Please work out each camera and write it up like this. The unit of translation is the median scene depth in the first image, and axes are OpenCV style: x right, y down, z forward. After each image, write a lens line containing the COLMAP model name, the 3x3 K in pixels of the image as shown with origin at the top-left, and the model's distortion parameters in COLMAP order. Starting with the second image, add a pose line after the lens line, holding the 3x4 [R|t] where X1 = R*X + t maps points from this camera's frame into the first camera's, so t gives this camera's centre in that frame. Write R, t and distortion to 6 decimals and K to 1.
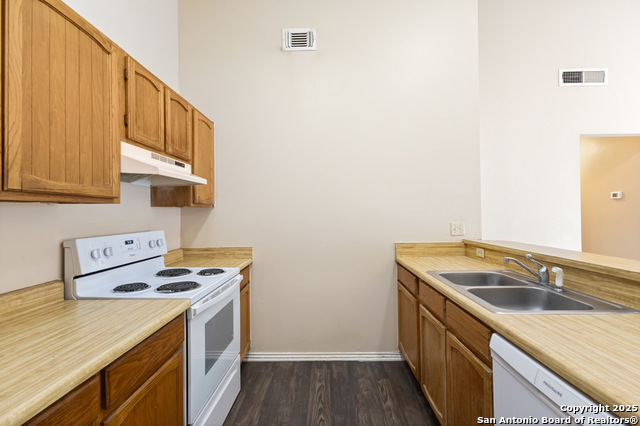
lens RADIAL K [[295.2, 0, 317.9], [0, 295.2, 210.0], [0, 0, 1]] dist [-0.002464, 0.000345]
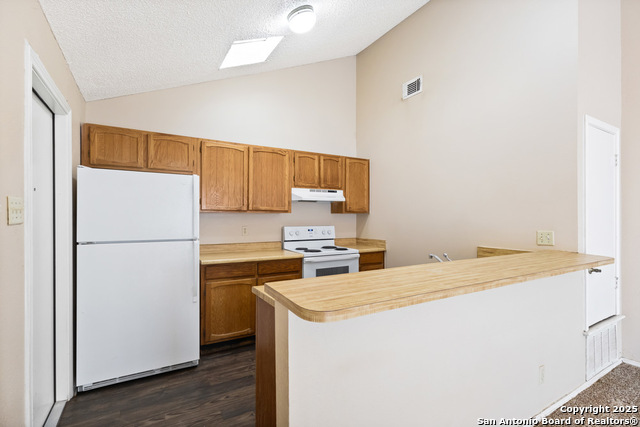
lens RADIAL K [[295.2, 0, 320.6], [0, 295.2, 214.3], [0, 0, 1]] dist [-0.002464, 0.000345]
pose [[0.531400, 0.004743, -0.847108, 1.203007], [-0.000033, 0.999984, 0.005578, -0.018975], [0.847121, -0.002936, 0.531392, -0.086727]]
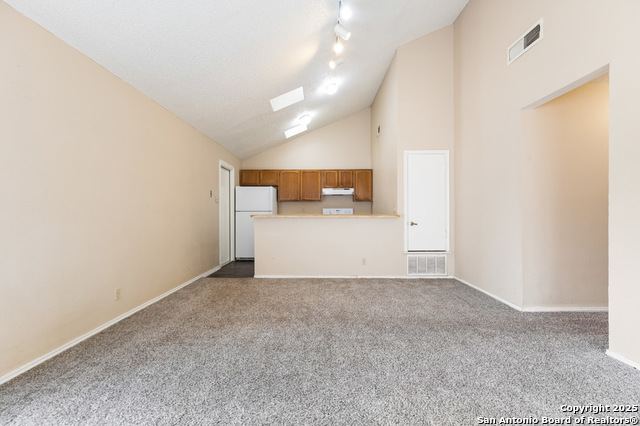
lens RADIAL K [[295.2, 0, 319.8], [0, 295.2, 212.9], [0, 0, 1]] dist [-0.002464, 0.000345]
pose [[0.020793, 0.013200, -0.999697, 3.283246], [0.008729, 0.999872, 0.013383, 0.082180], [0.999746, -0.009004, 0.020676, 0.655697]]
